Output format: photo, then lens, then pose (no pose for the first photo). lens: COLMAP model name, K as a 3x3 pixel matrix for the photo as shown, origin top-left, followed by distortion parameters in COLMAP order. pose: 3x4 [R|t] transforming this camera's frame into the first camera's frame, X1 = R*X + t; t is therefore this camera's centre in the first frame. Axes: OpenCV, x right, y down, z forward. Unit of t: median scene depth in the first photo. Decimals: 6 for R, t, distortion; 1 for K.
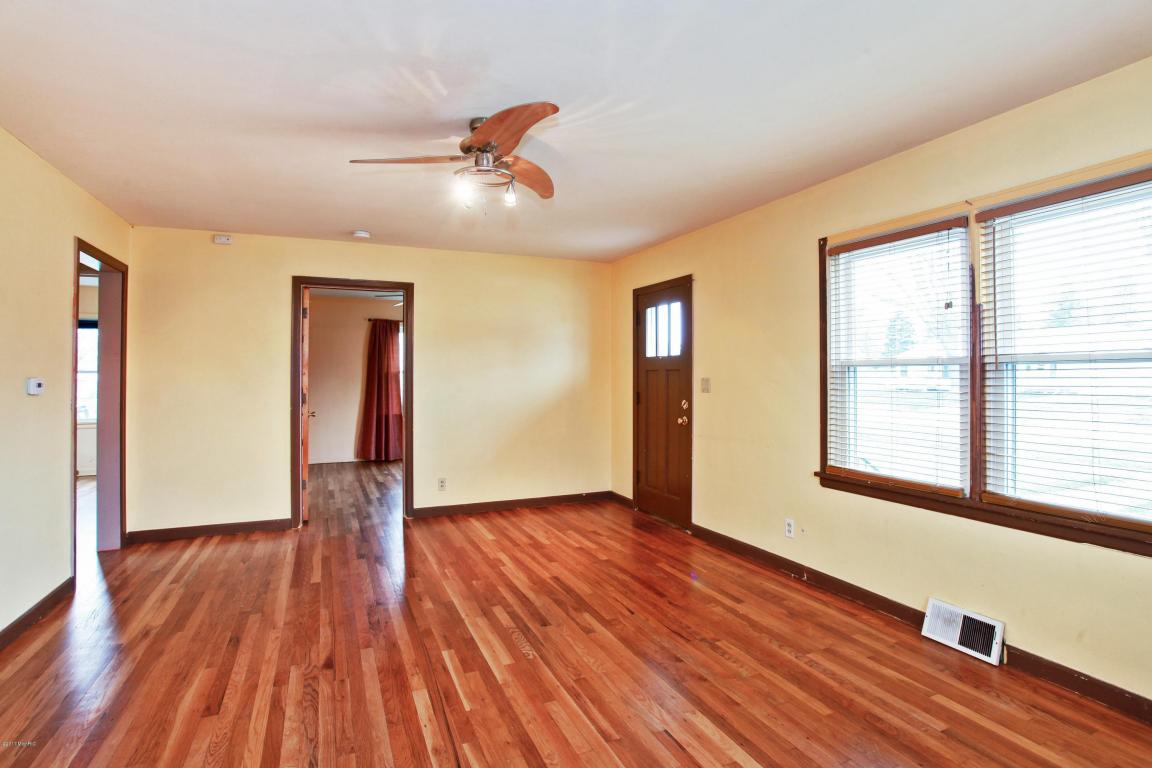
lens RADIAL K [[555.2, 0, 577.5], [0, 555.2, 381.8], [0, 0, 1]] dist [-0.017333, 0.002065]
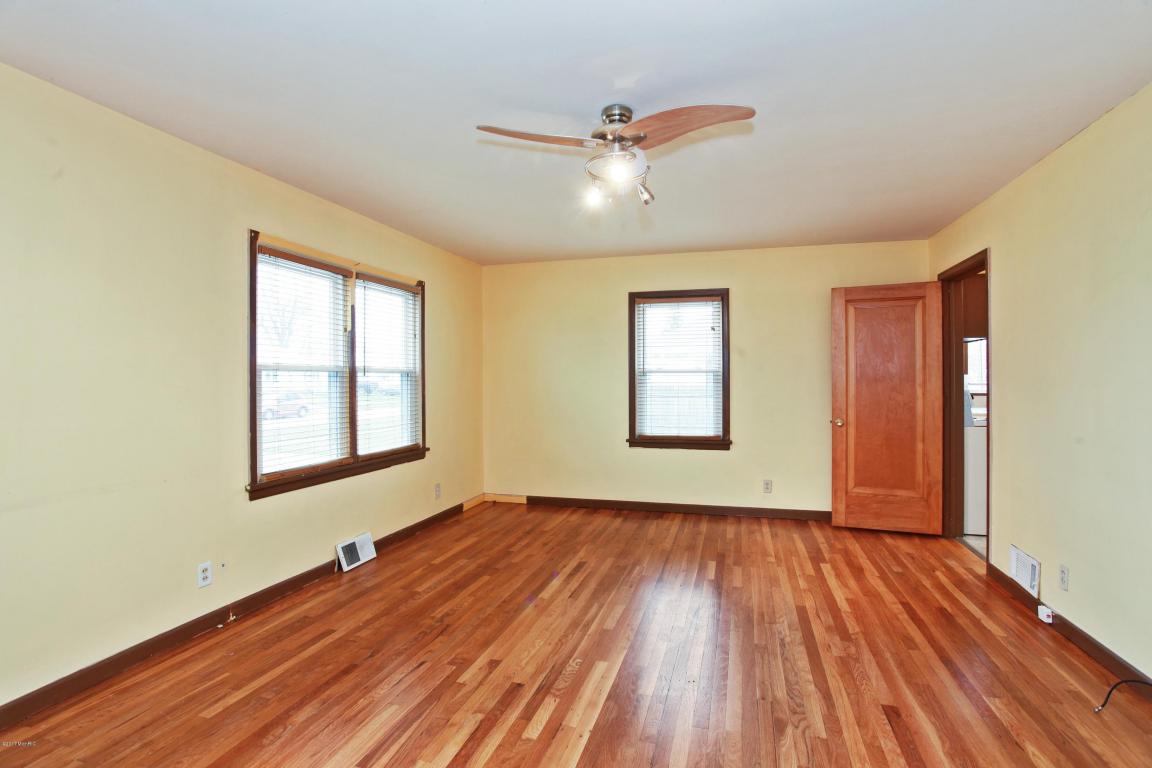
lens RADIAL K [[555.2, 0, 576.3], [0, 555.2, 382.2], [0, 0, 1]] dist [-0.017333, 0.002065]
pose [[-0.749529, 0.005127, 0.661951, -0.718759], [0.011562, 0.999919, 0.005346, -0.005245], [-0.661870, 0.011660, -0.749528, 1.688524]]
